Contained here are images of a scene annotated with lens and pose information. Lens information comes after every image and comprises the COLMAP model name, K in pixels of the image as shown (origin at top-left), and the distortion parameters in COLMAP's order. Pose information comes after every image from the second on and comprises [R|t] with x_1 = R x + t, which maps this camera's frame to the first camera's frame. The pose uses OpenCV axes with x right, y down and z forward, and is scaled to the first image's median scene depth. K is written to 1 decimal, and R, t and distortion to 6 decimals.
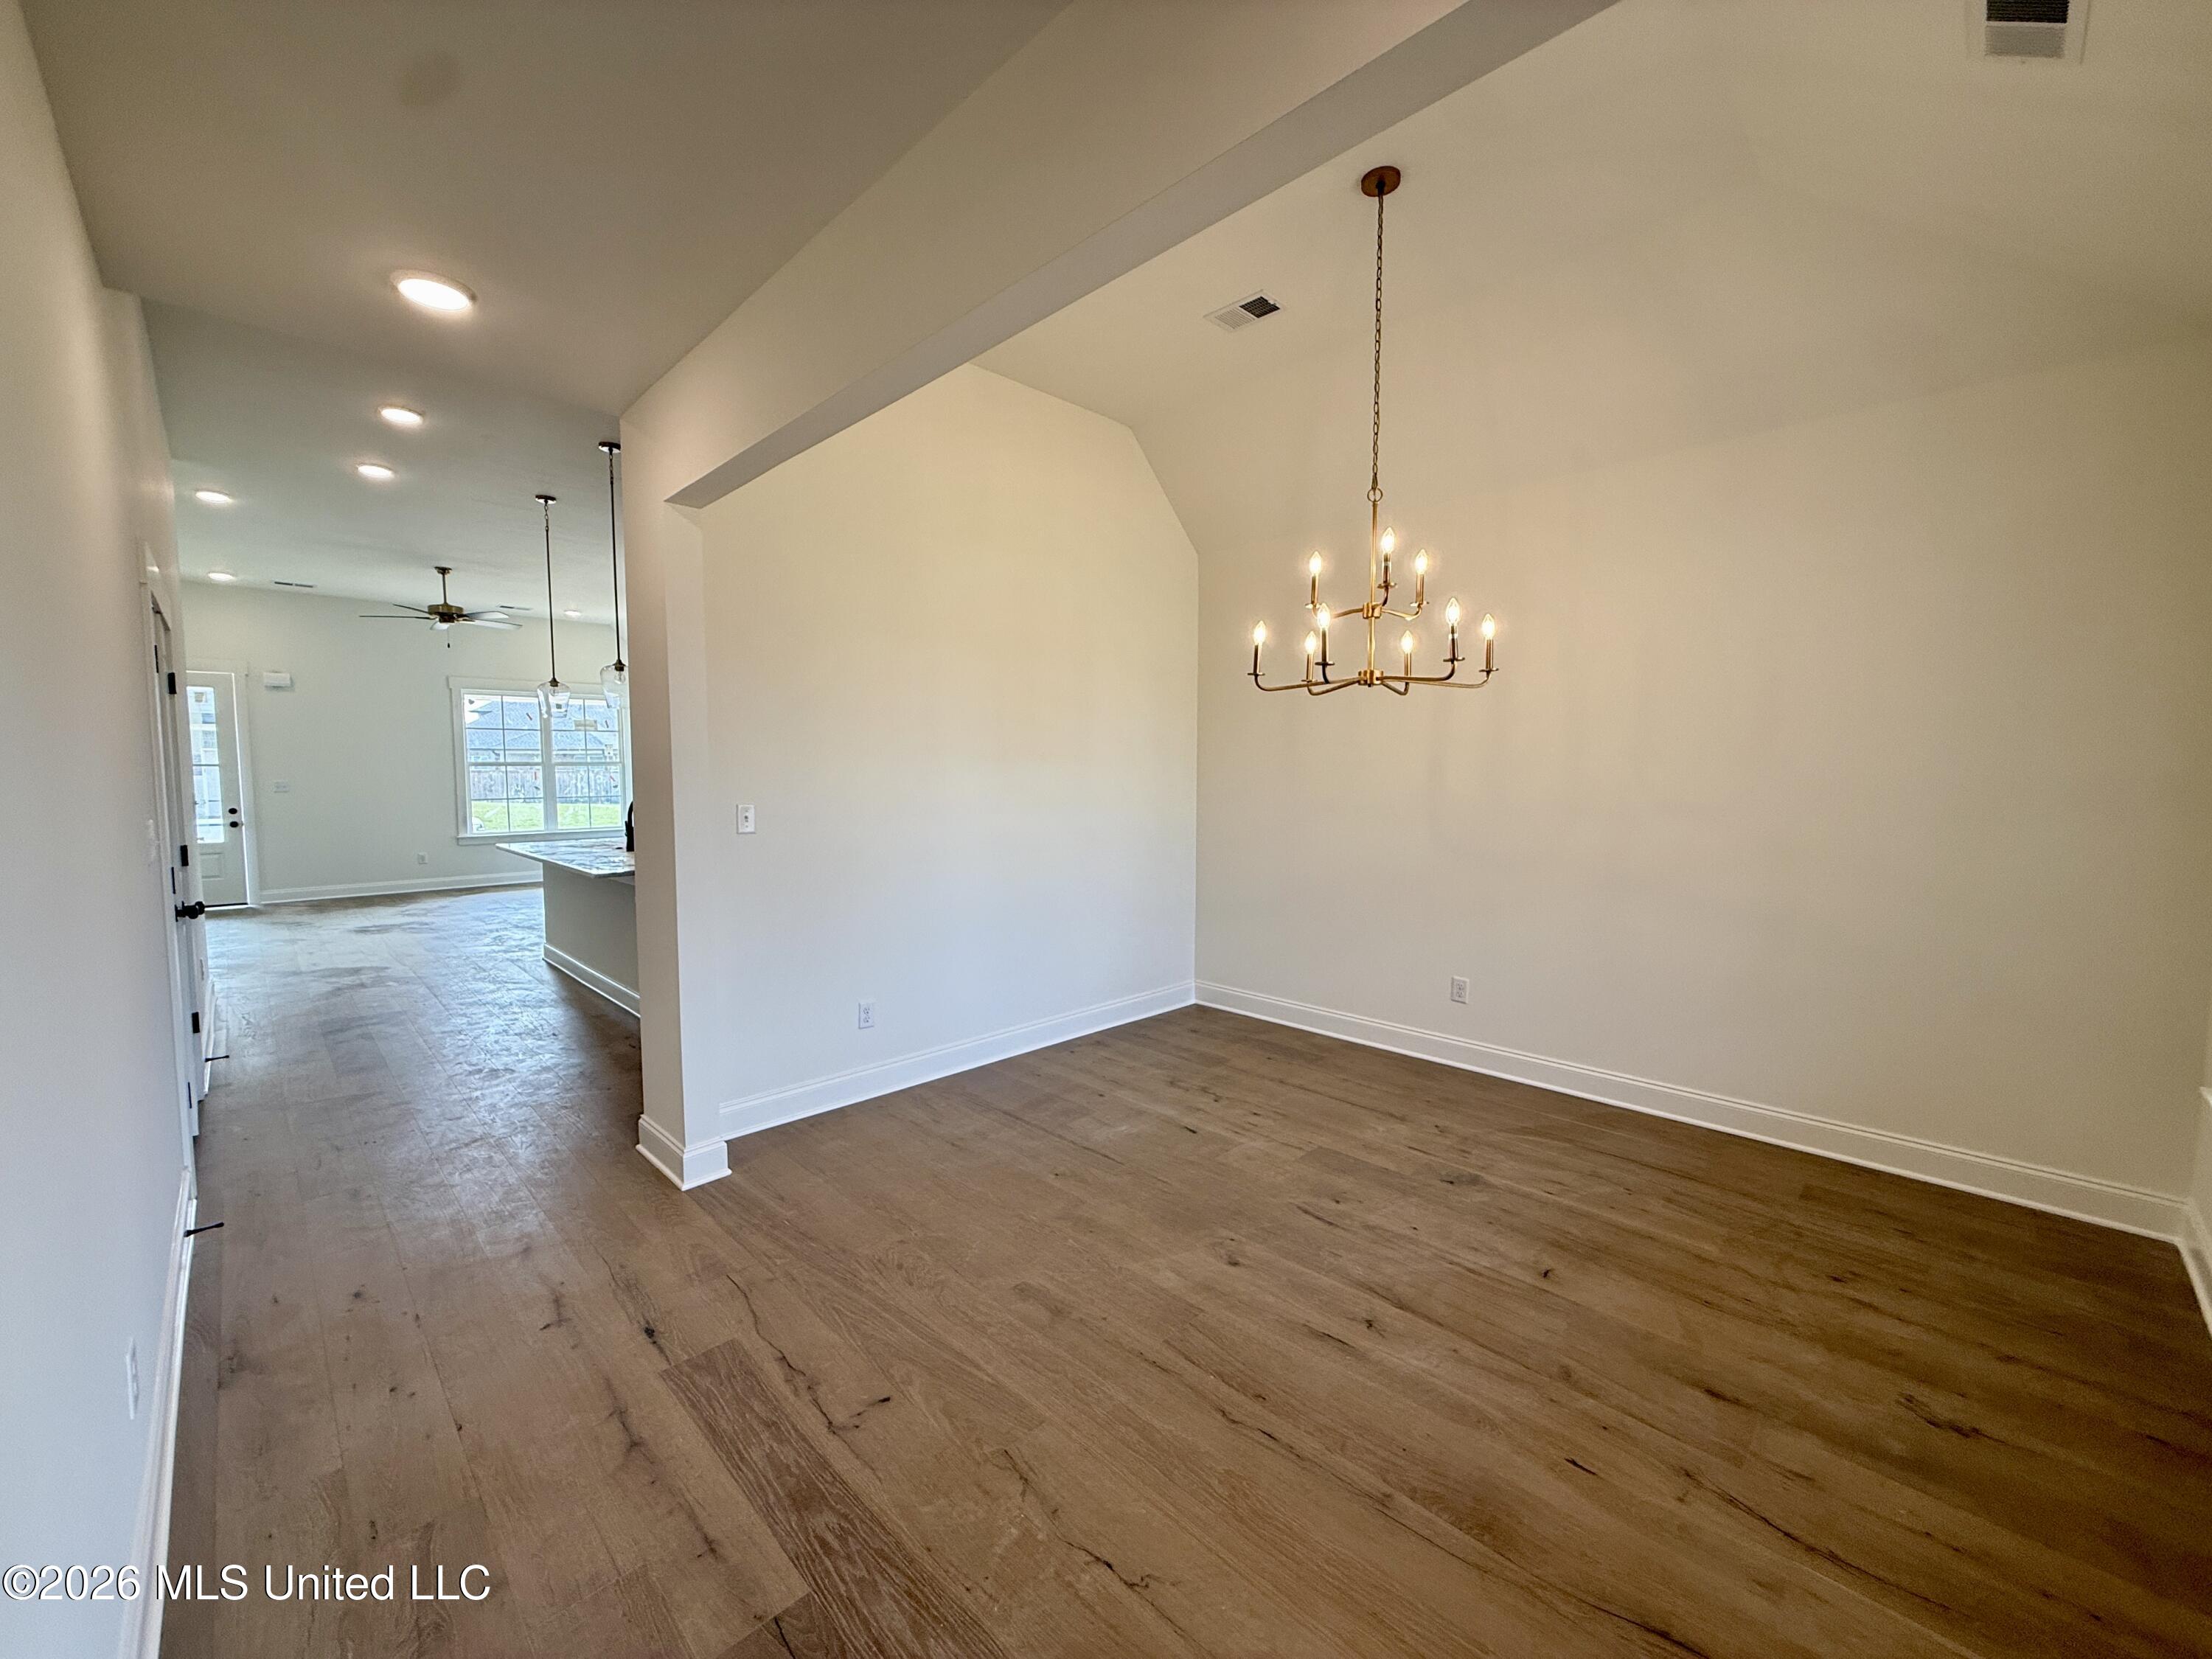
lens RADIAL K [[885.7, 0, 1102.0], [0, 885.7, 828.2], [0, 0, 1]] dist [0.001000, 0.000421]
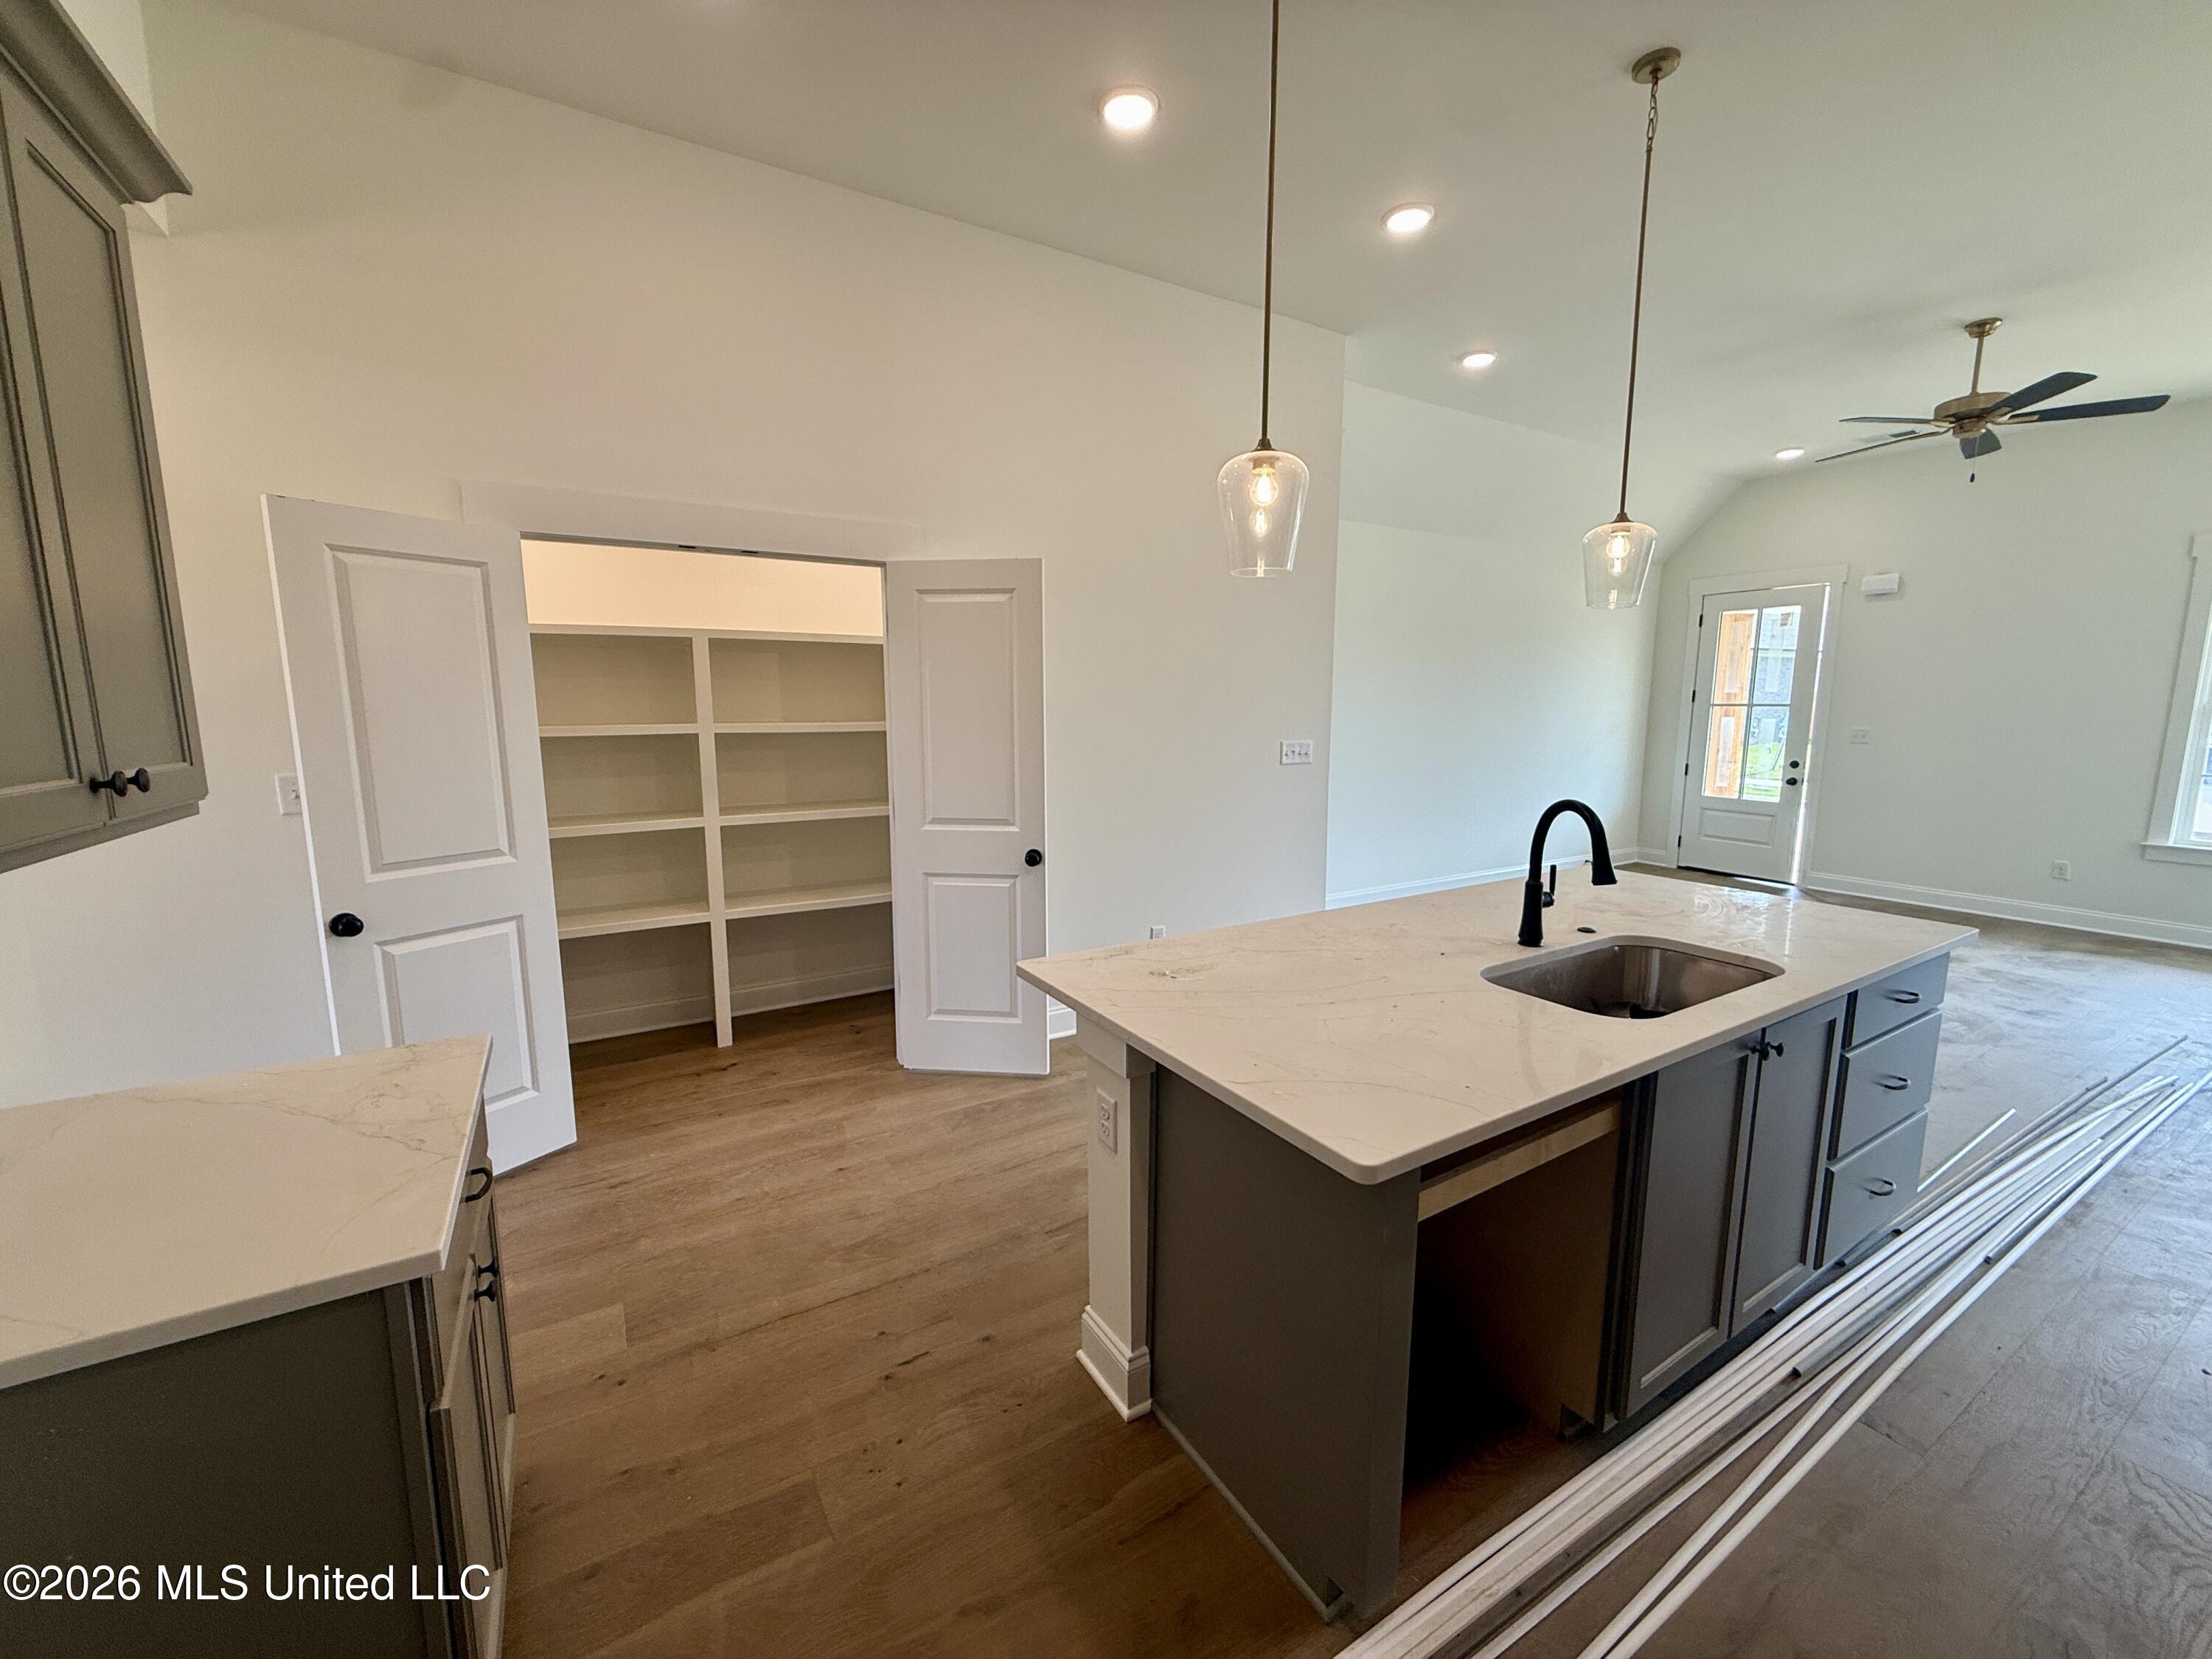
lens RADIAL K [[885.7, 0, 1102.0], [0, 885.7, 828.2], [0, 0, 1]] dist [0.001000, 0.000421]
pose [[-0.230185, 0.141263, -0.962839, -0.080096], [-0.069669, 0.984477, 0.161093, -0.047109], [0.970650, 0.104161, -0.216770, 0.579897]]
